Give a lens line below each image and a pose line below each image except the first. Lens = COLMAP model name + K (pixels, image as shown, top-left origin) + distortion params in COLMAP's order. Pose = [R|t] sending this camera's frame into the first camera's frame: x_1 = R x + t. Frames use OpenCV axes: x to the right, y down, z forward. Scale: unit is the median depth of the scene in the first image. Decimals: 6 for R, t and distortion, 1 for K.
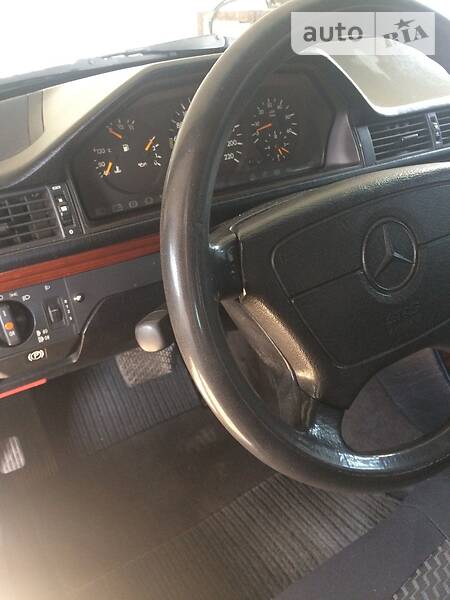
lens RADIAL K [[510.3, 0, 225.4], [0, 510.3, 308.5], [0, 0, 1]] dist [0.083699, -0.133628]
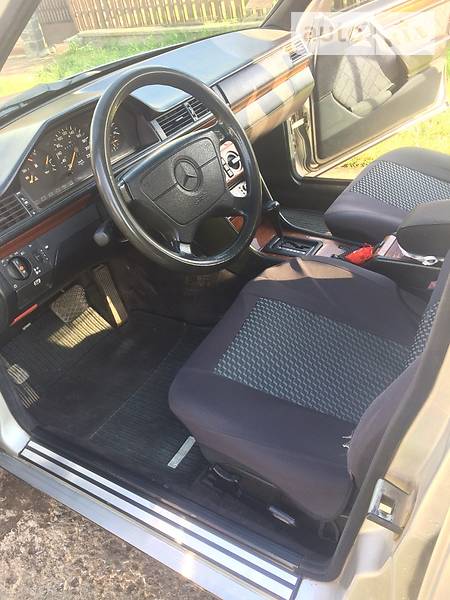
lens RADIAL K [[510.3, 0, 225.4], [0, 510.3, 308.5], [0, 0, 1]] dist [0.083699, -0.133628]
pose [[0.895818, -0.353647, 0.269154, -0.266894], [0.348069, 0.934862, 0.069865, 0.266581], [-0.276329, 0.031097, 0.960560, -0.926983]]
